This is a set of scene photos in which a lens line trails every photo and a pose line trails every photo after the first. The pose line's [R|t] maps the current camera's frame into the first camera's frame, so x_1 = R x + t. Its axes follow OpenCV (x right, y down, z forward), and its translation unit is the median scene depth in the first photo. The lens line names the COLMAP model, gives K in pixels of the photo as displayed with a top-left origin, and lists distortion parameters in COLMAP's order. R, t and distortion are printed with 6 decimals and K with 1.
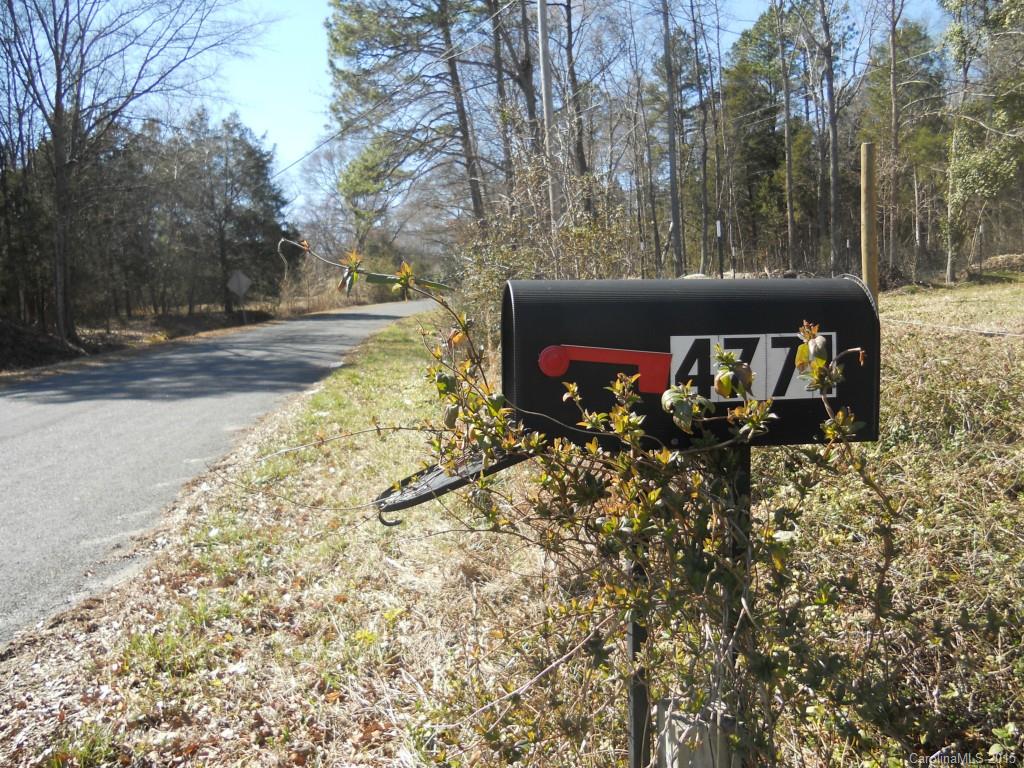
lens RADIAL K [[788.0, 0, 497.4], [0, 788.0, 387.8], [0, 0, 1]] dist [-0.051000, 0.019579]
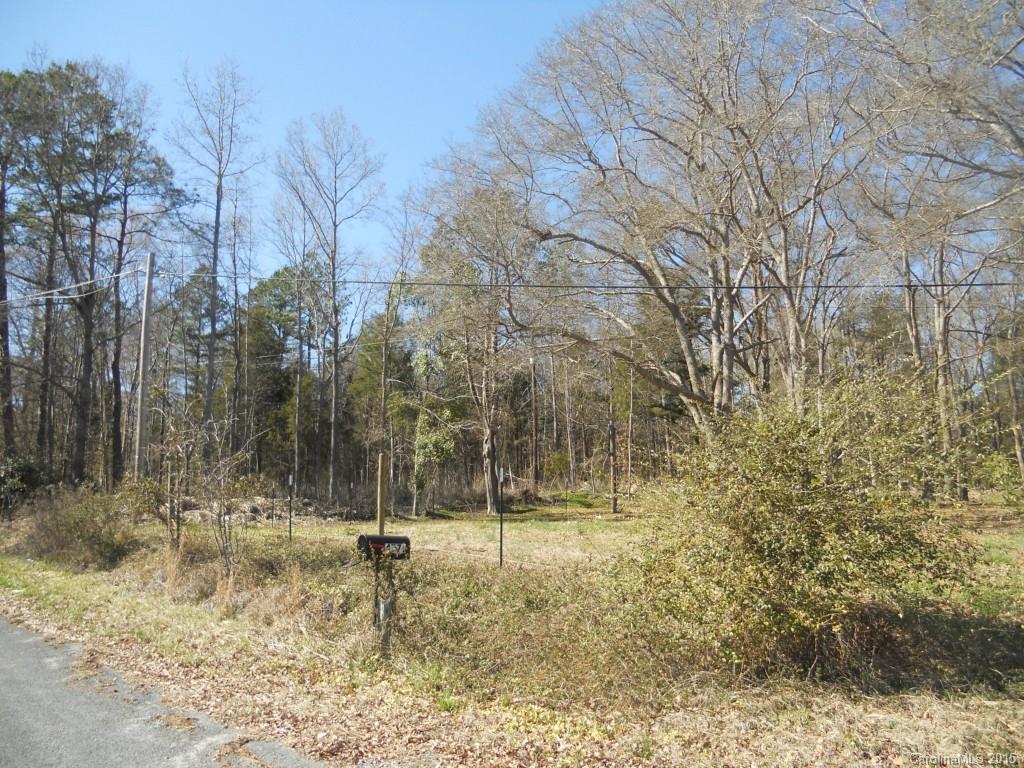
lens RADIAL K [[788.0, 0, 507.8], [0, 788.0, 399.7], [0, 0, 1]] dist [-0.051000, 0.019579]
pose [[0.798058, 0.144910, 0.584897, -0.149459], [0.008373, 0.967893, -0.251222, 0.021257], [-0.602522, 0.205387, 0.771222, -0.250537]]
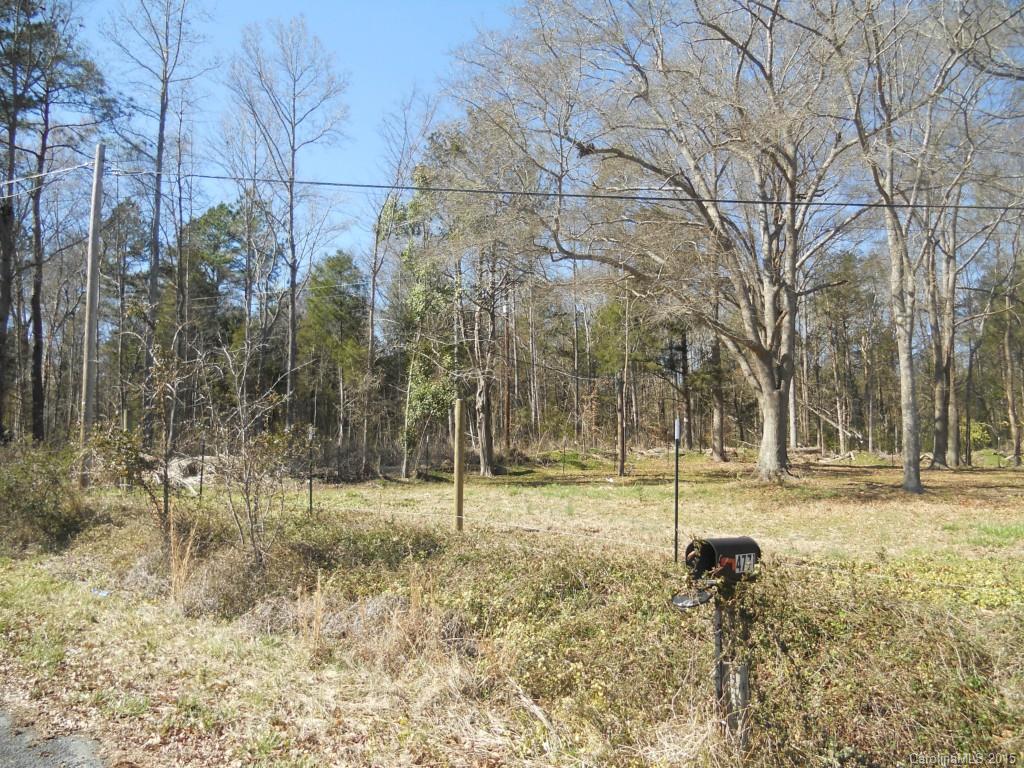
lens RADIAL K [[788.0, 0, 511.4], [0, 788.0, 389.2], [0, 0, 1]] dist [-0.051000, 0.019579]
pose [[0.731989, 0.135738, 0.667658, -0.142608], [0.012536, 0.977104, -0.212393, -0.003226], [-0.681201, 0.163839, 0.713528, -0.045590]]
